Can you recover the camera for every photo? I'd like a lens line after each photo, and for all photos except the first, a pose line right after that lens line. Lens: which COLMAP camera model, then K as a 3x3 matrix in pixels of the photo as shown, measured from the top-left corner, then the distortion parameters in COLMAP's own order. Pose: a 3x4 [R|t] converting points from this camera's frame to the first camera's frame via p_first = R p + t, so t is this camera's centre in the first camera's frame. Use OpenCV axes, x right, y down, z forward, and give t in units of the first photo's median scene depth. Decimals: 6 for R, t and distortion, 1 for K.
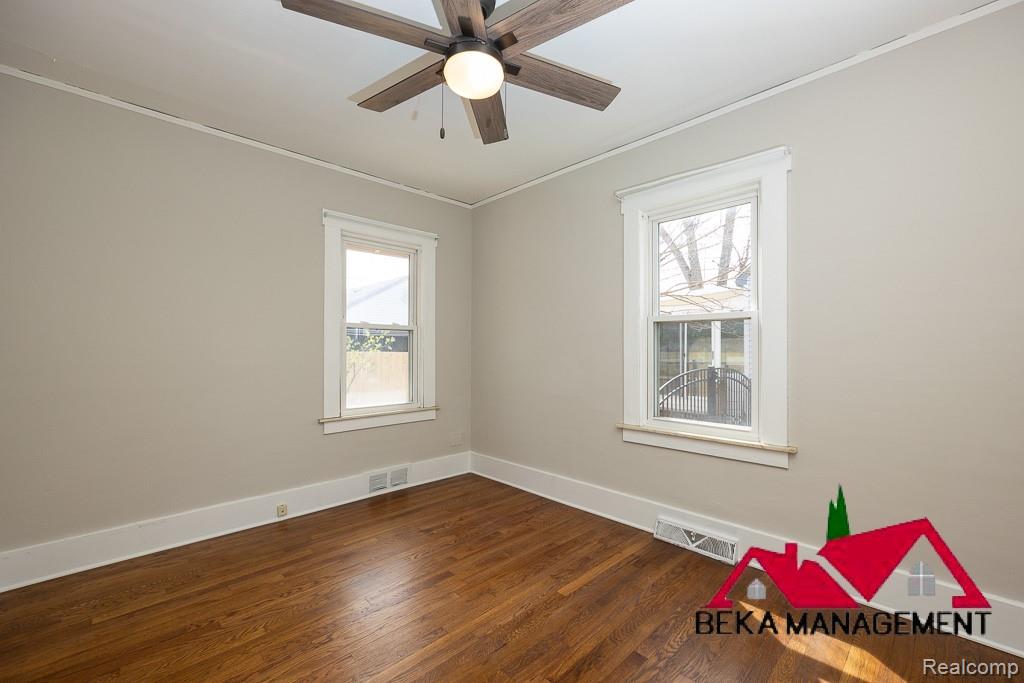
lens RADIAL K [[420.3, 0, 511.3], [0, 420.3, 348.2], [0, 0, 1]] dist [-0.000680, -0.000189]
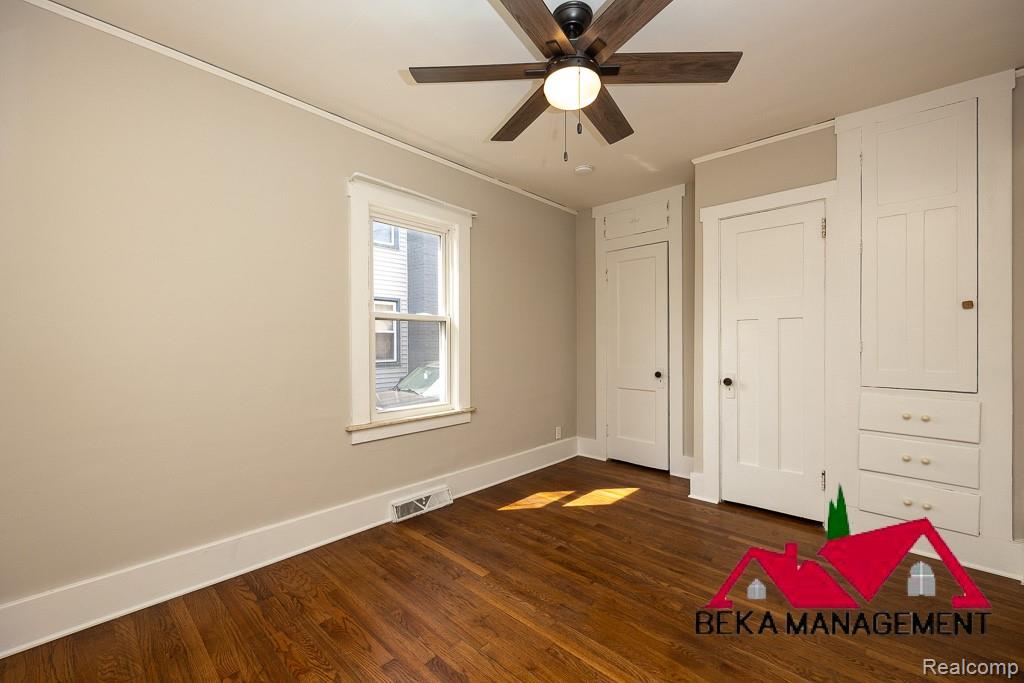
lens RADIAL K [[420.3, 0, 511.3], [0, 420.3, 348.2], [0, 0, 1]] dist [-0.000680, -0.000189]
pose [[-0.054781, -0.004087, 0.998490, -0.836175], [0.004071, 0.999982, 0.004317, 0.010857], [-0.998490, 0.004301, -0.054764, 0.887332]]
